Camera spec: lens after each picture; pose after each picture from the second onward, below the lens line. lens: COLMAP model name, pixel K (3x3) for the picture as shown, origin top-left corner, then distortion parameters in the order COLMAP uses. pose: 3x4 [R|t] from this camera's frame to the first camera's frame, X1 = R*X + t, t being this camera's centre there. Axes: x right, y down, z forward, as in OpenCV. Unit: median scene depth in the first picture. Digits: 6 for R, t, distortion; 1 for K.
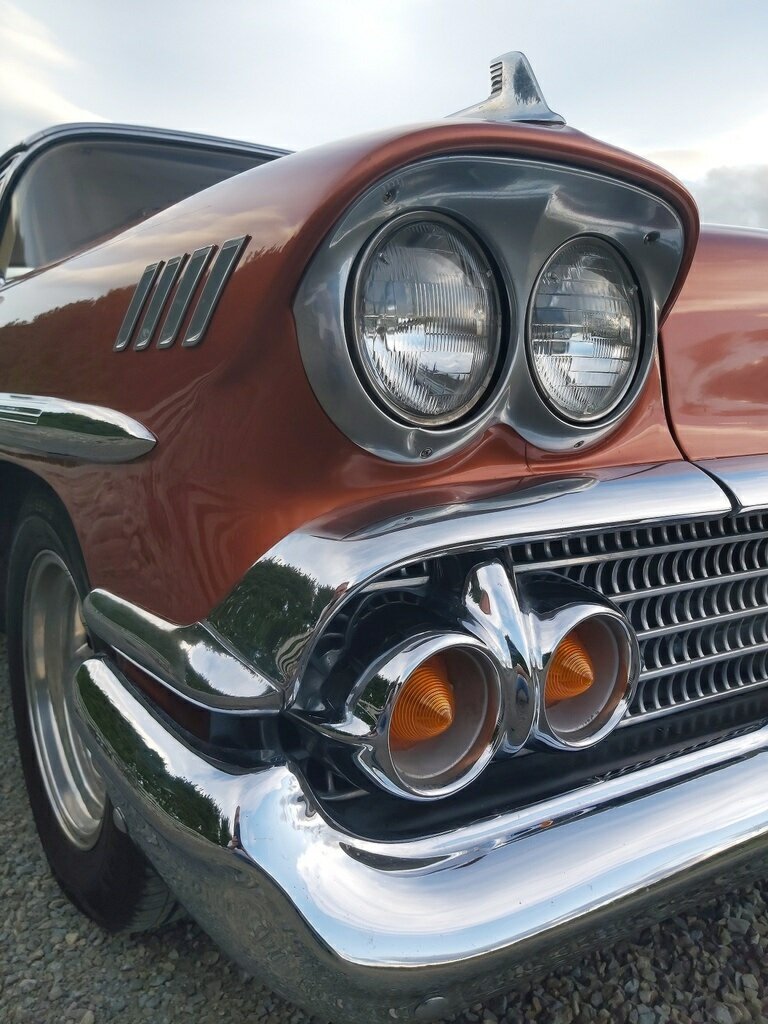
lens RADIAL K [[776.4, 0, 399.8], [0, 776.4, 512.7], [0, 0, 1]] dist [0.057606, -0.113154]
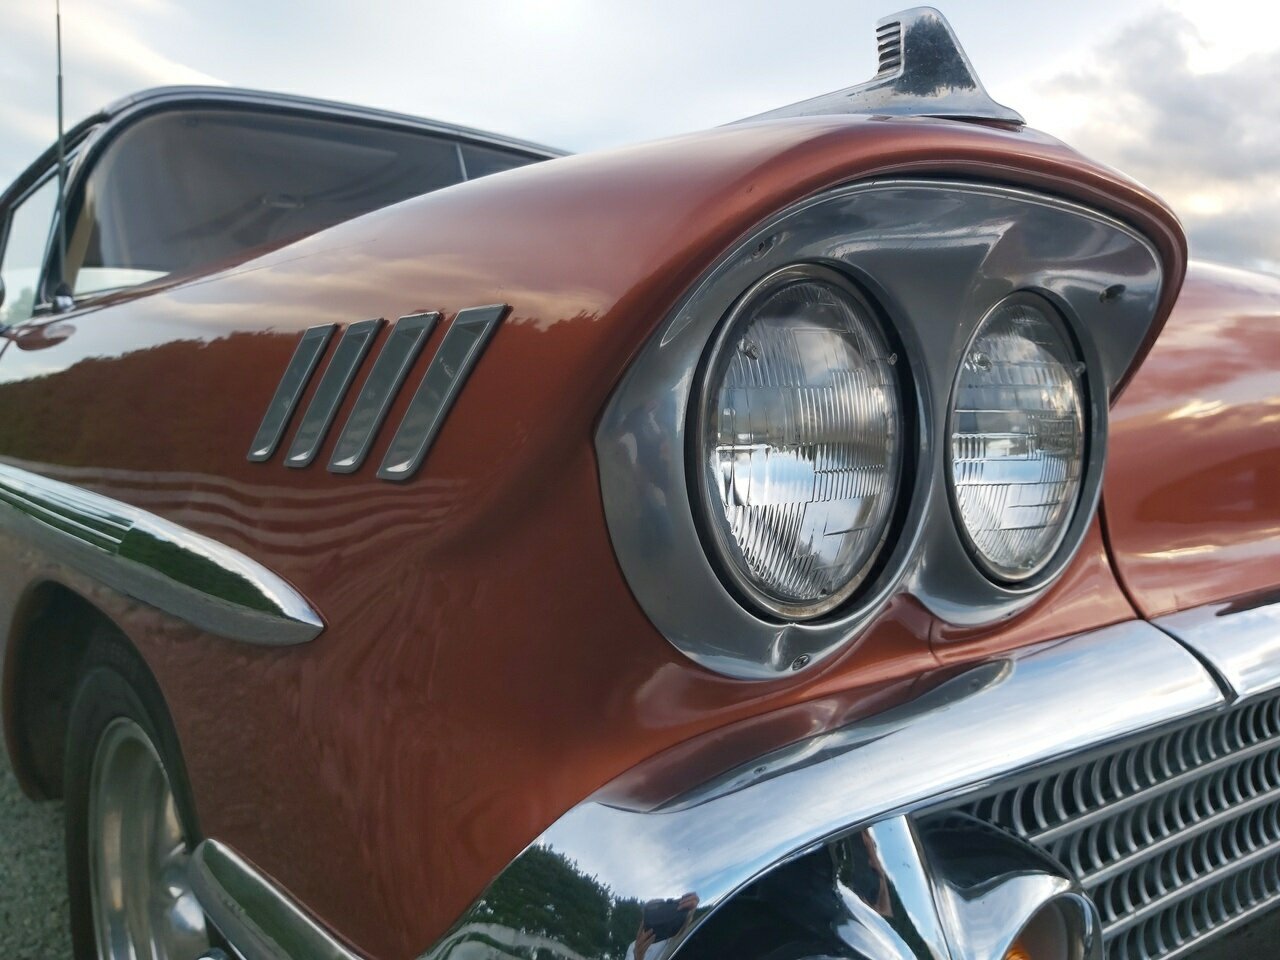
lens RADIAL K [[971.6, 0, 632.7], [0, 971.6, 494.1], [0, 0, 1]] dist [0.058640, -0.121013]
pose [[0.998293, -0.003490, 0.058308, -0.115295], [0.007523, 0.997582, -0.069085, -0.132006], [-0.057926, 0.069405, 0.995905, 0.230417]]
